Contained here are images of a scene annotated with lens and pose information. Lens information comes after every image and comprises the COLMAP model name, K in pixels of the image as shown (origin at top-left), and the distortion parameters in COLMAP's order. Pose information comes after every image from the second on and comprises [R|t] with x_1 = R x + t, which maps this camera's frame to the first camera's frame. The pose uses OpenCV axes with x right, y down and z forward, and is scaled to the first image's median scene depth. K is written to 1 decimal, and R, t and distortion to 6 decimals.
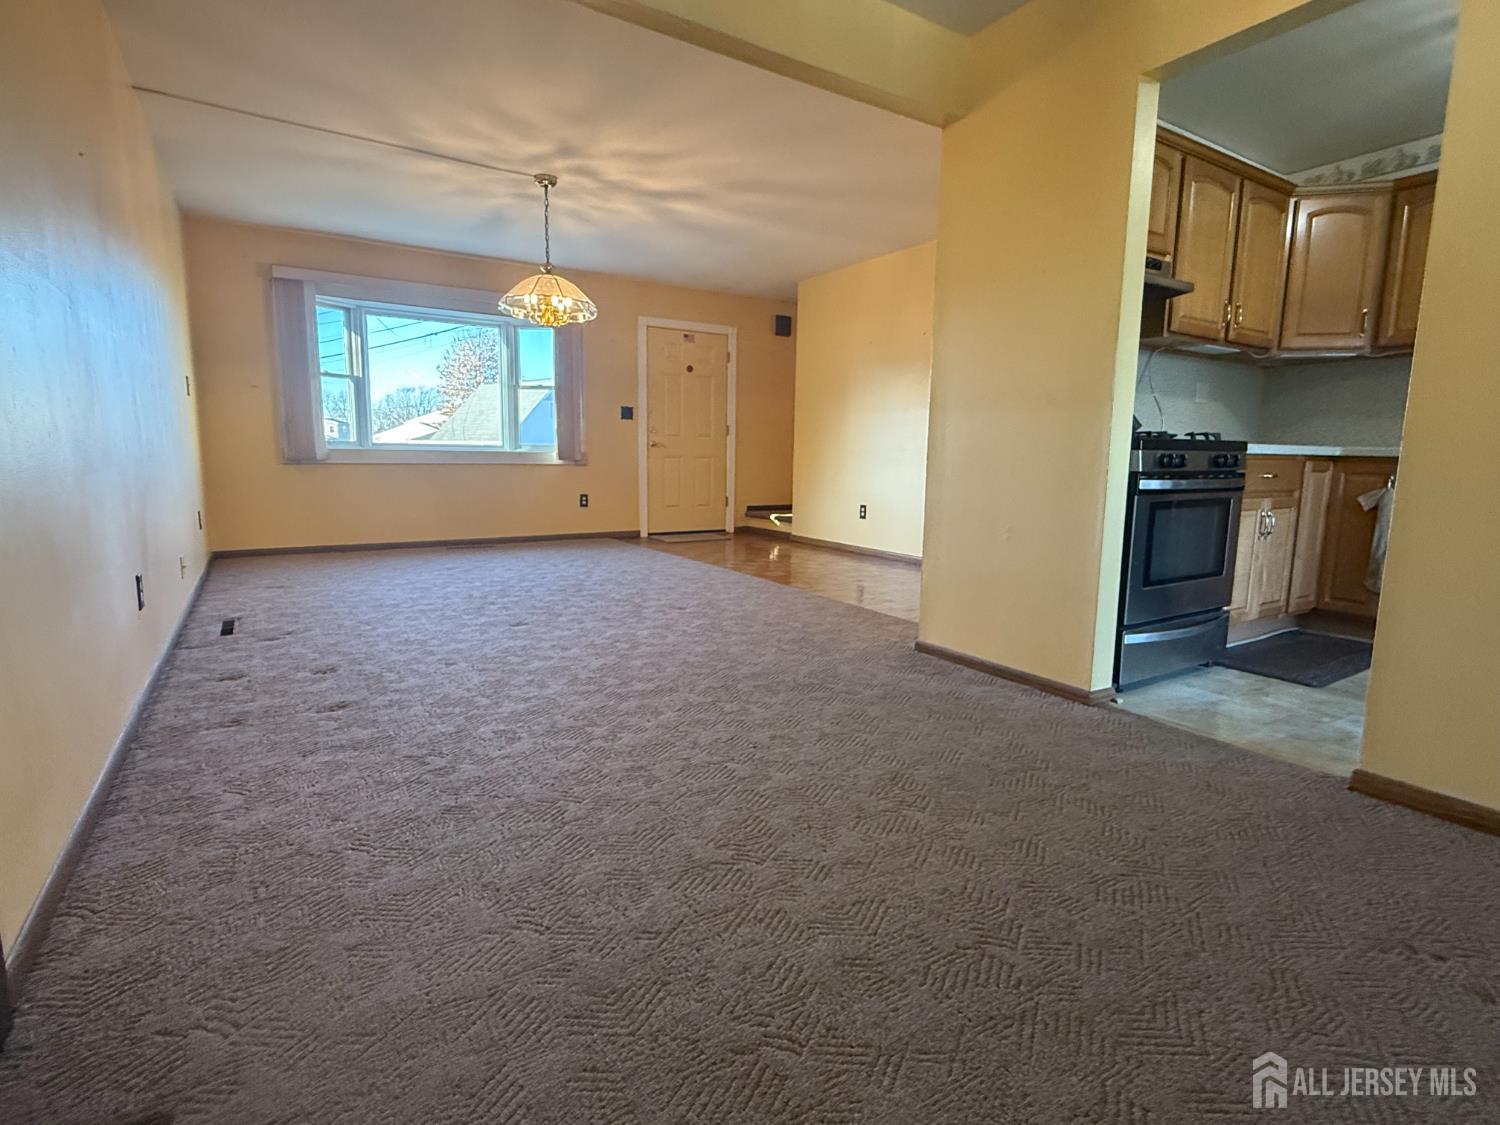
lens RADIAL K [[750.4, 0, 746.7], [0, 750.4, 562.4], [0, 0, 1]] dist [-0.000732, -0.000480]
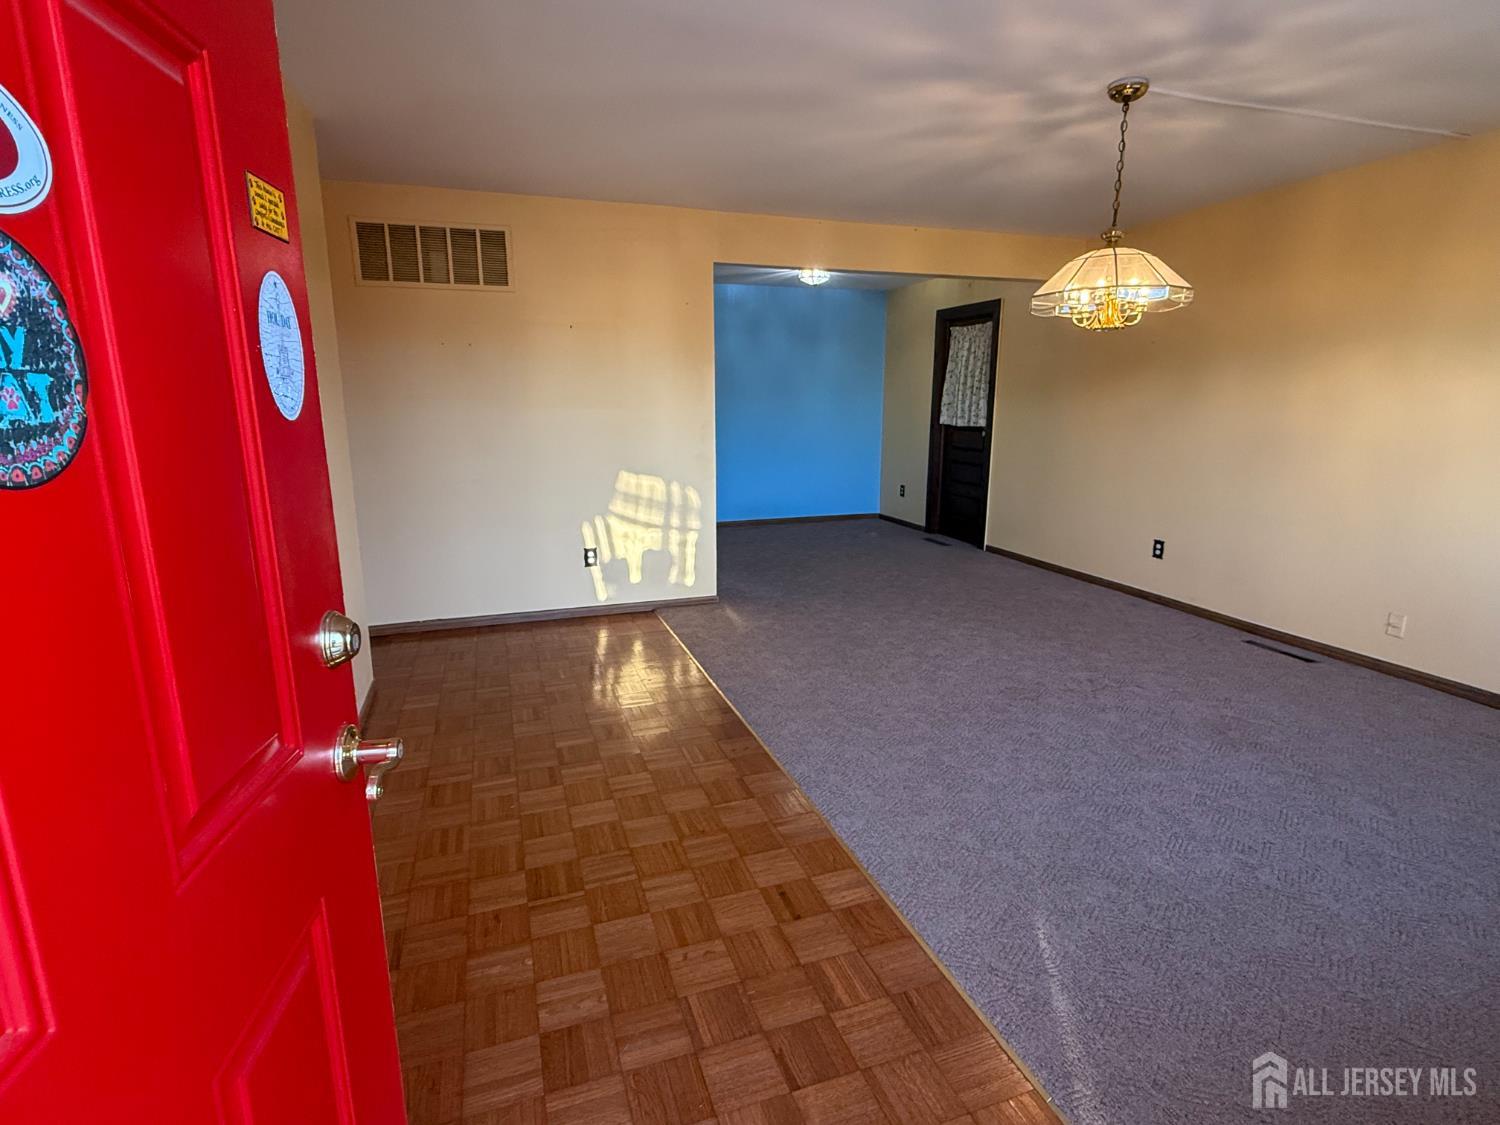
lens RADIAL K [[750.4, 0, 751.8], [0, 750.4, 559.9], [0, 0, 1]] dist [-0.000732, -0.000480]
pose [[-0.972156, -0.062969, 0.225715, -0.134514], [0.021580, 0.935070, 0.353807, -0.378600], [-0.233338, 0.348826, -0.907675, 1.776024]]
